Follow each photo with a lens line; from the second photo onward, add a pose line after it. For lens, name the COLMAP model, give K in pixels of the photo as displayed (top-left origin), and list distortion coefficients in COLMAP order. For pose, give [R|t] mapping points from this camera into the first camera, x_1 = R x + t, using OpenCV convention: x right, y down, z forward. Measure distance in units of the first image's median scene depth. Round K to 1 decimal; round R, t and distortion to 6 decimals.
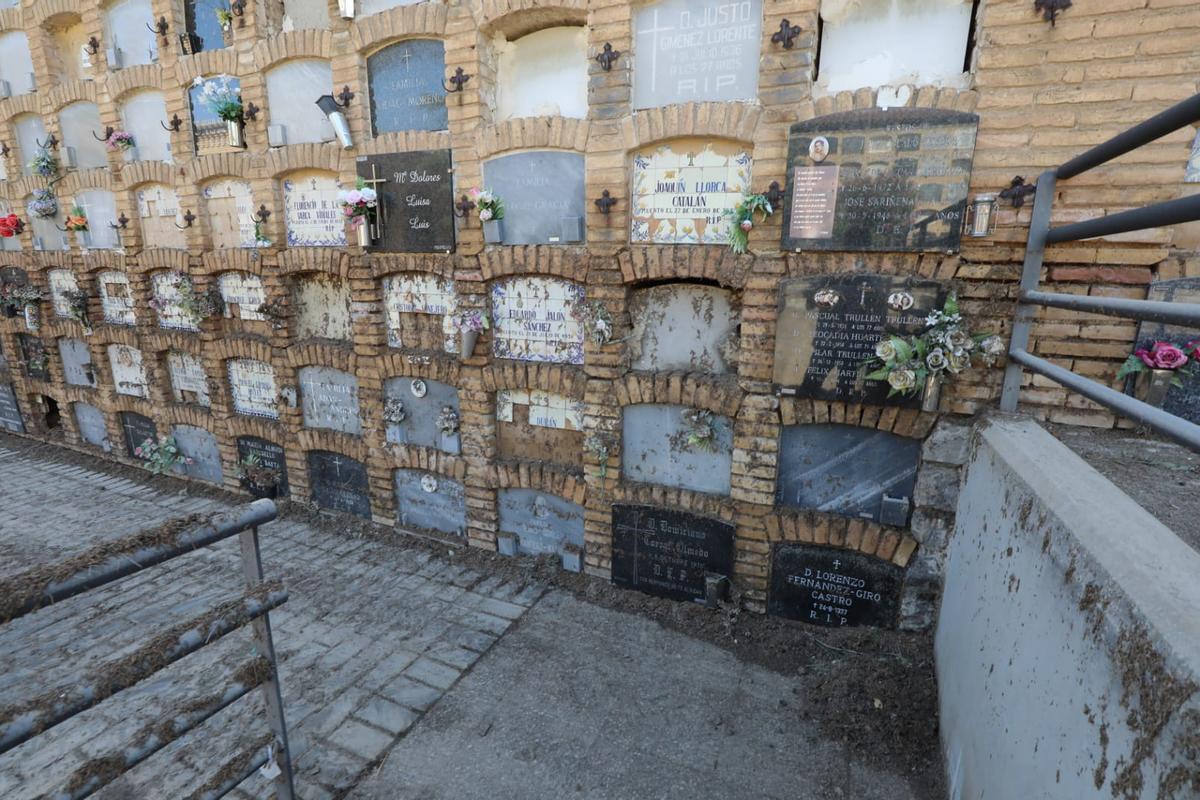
lens RADIAL K [[538.6, 0, 608.6], [0, 538.6, 405.0], [0, 0, 1]] dist [-0.037126, 0.007014]
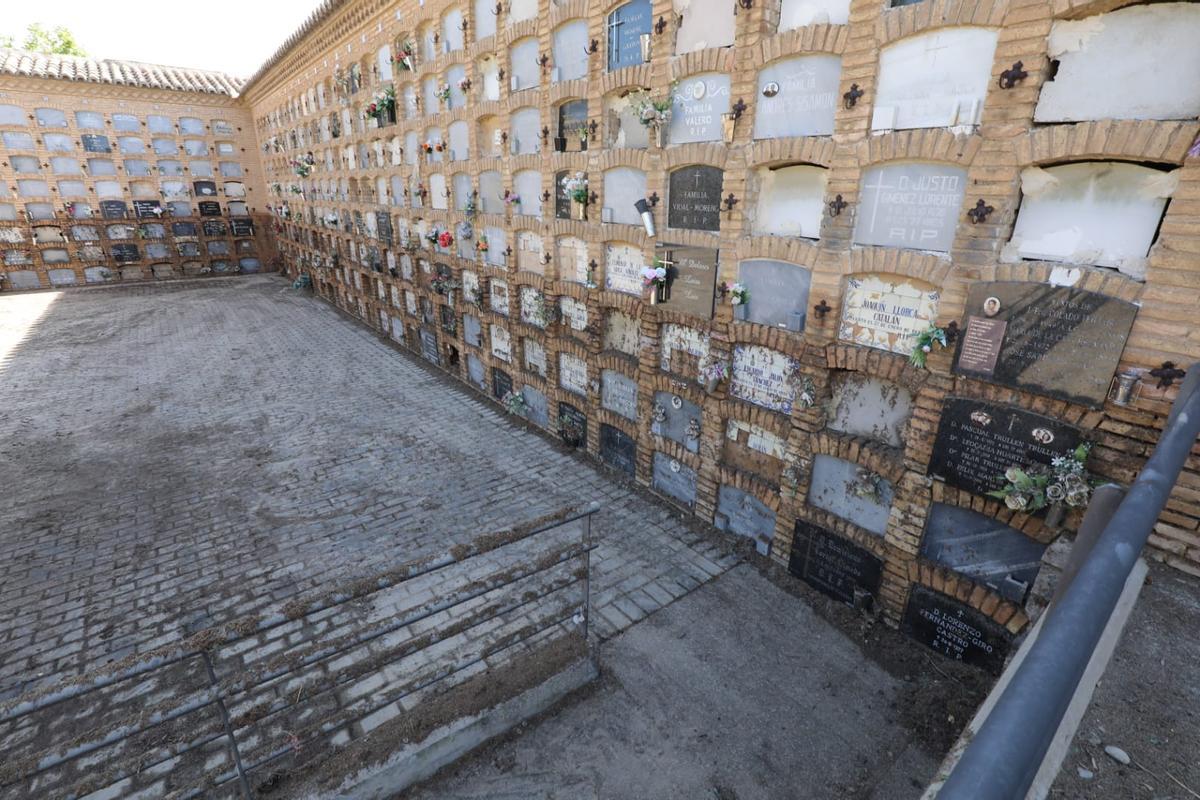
lens RADIAL K [[538.6, 0, 608.6], [0, 538.6, 405.0], [0, 0, 1]] dist [-0.037126, 0.007014]
pose [[0.879755, 0.170582, -0.443772, 0.136534], [-0.115251, 0.982094, 0.149028, -0.237355], [0.461247, -0.079963, 0.883661, -0.389310]]
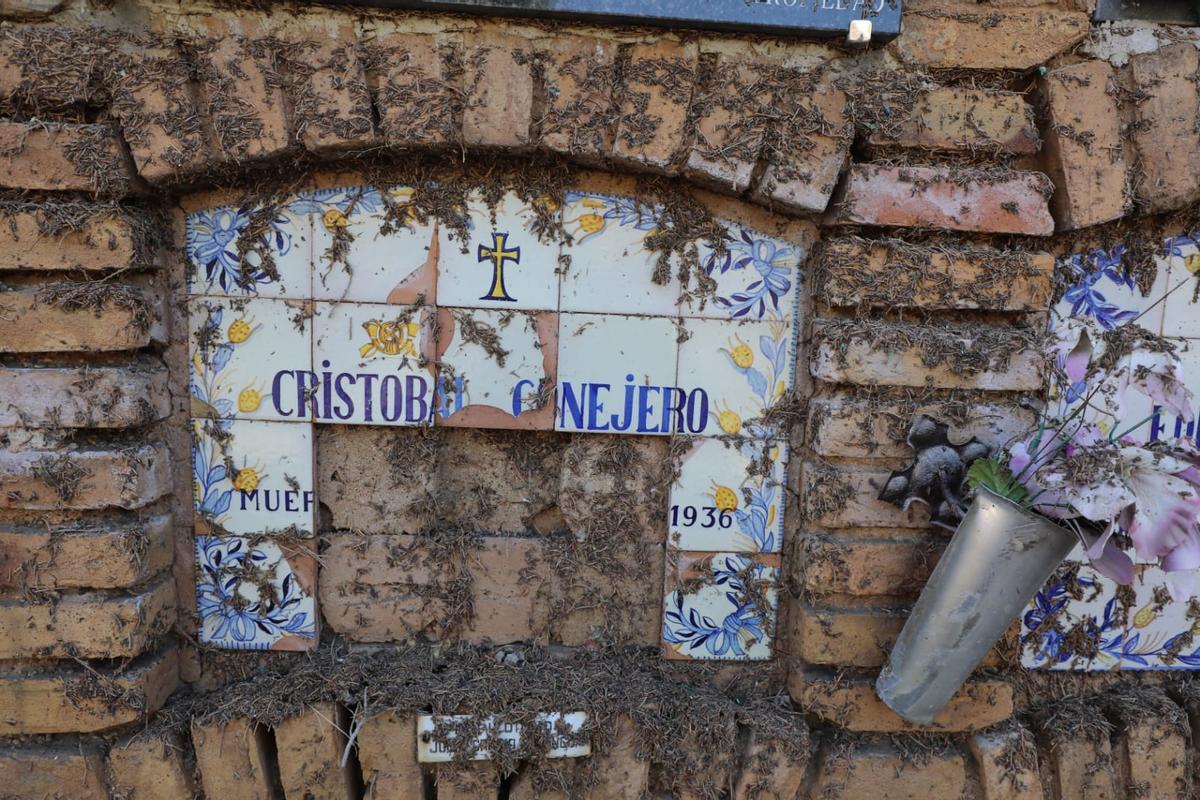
lens RADIAL K [[794.1, 0, 600.0], [0, 794.1, 400.0], [0, 0, 1]] dist [-0.000443, 0.000123]
pose [[0.898892, -0.036690, 0.436631, -0.452447], [0.083175, 0.992658, -0.087820, -0.167392], [-0.430203, 0.115258, 0.895344, 0.825346]]
